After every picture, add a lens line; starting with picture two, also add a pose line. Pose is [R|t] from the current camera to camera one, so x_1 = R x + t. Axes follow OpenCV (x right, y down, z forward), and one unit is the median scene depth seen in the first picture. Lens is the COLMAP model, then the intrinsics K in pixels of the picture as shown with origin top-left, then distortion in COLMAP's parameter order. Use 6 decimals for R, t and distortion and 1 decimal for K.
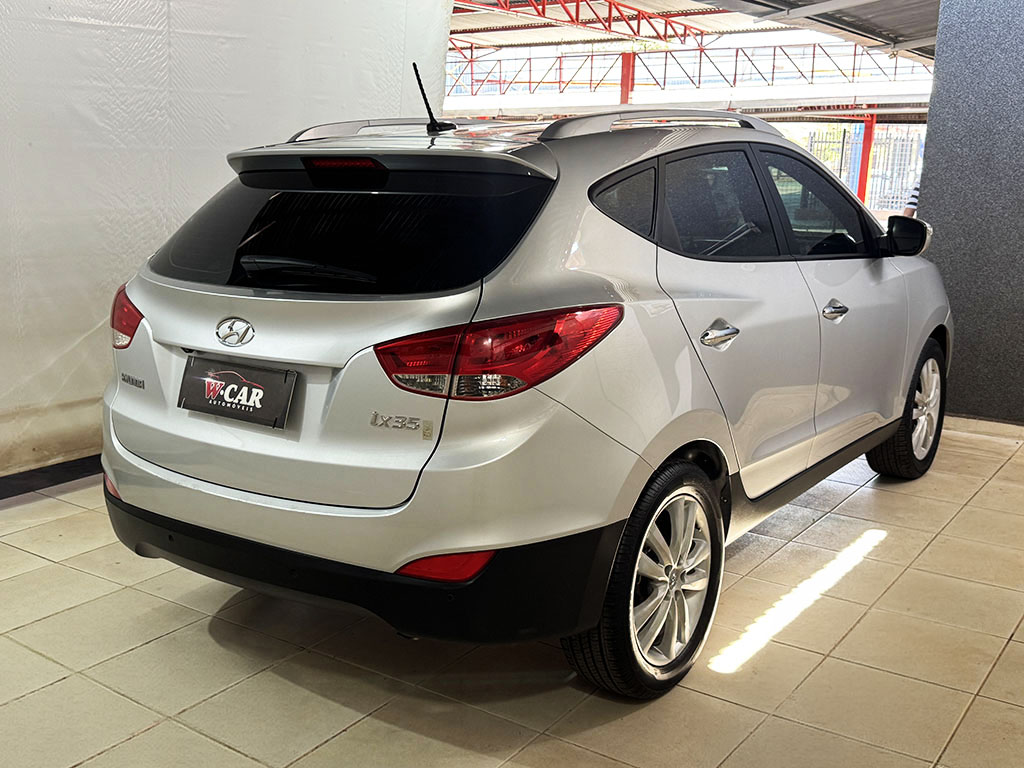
lens RADIAL K [[1060.5, 0, 512.0], [0, 1060.5, 384.0], [0, 0, 1]] dist [0.304894, -0.969540]
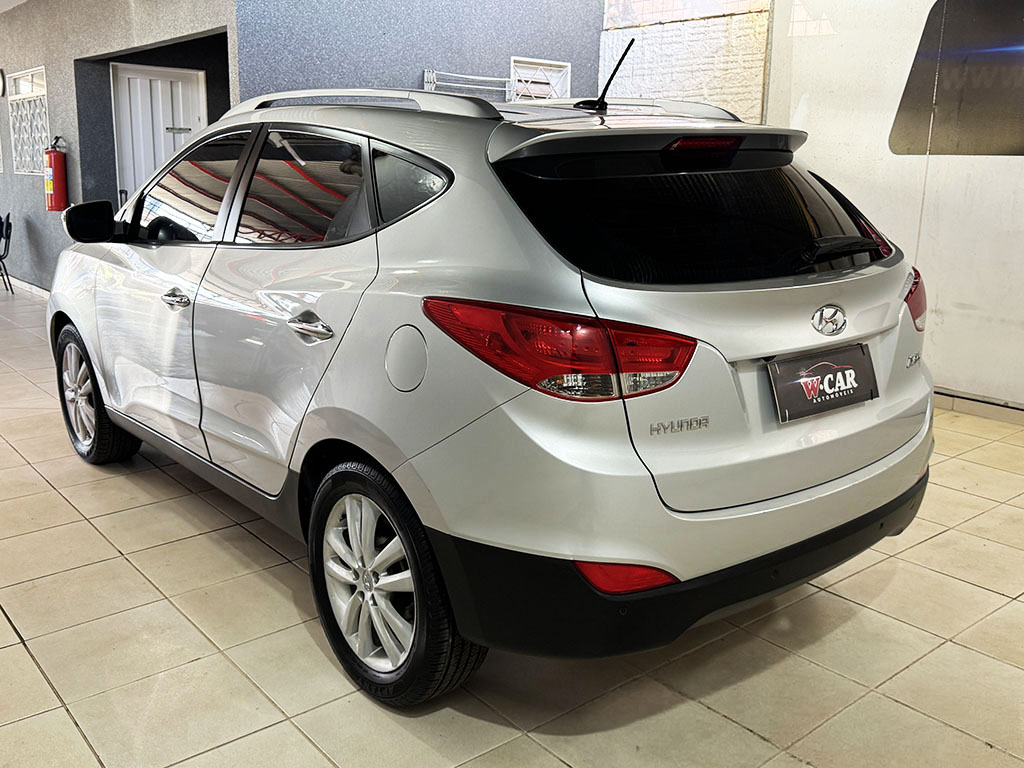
lens RADIAL K [[970.0, 0, 512.0], [0, 970.0, 384.0], [0, 0, 1]] dist [0.060066, -0.001654]
pose [[0.271986, -0.227136, 0.935111, -1.149665], [0.195584, 0.964510, 0.177390, -0.201002], [-0.942216, 0.134645, 0.306757, 0.996643]]
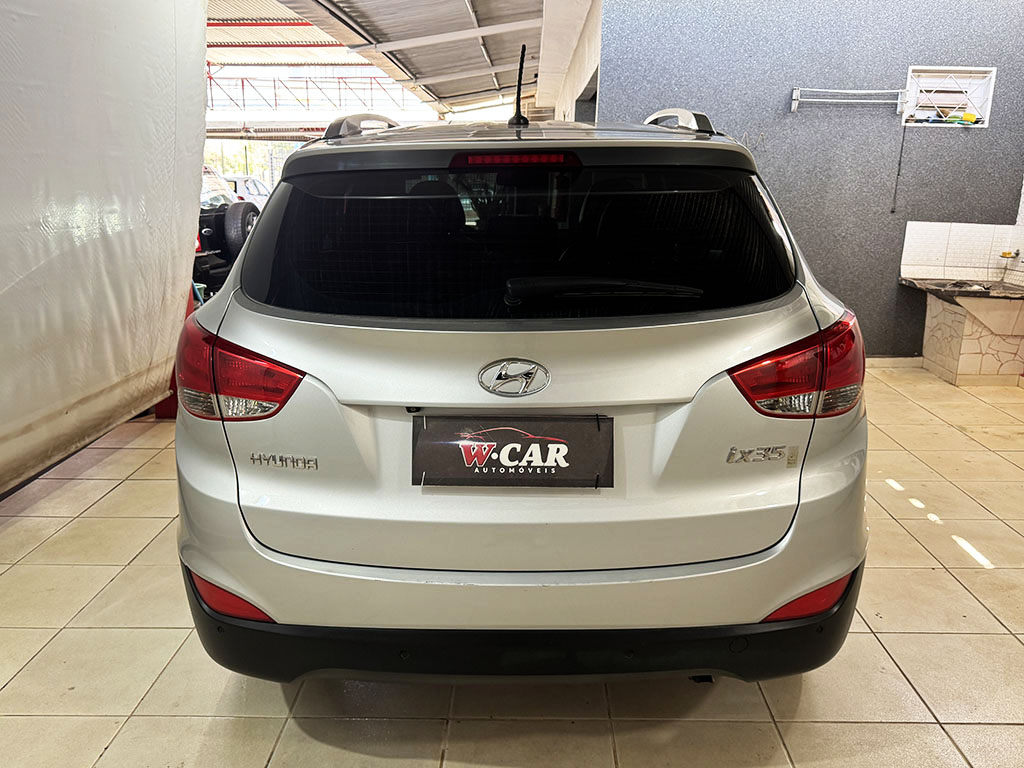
lens RADIAL K [[813.3, 0, 512.0], [0, 813.3, 384.0], [0, 0, 1]] dist [0.082892, -0.109527]
pose [[0.832394, -0.146859, 0.534372, -0.568699], [0.122151, 0.989154, 0.081570, -0.090875], [-0.540555, -0.002624, 0.841304, 0.498315]]
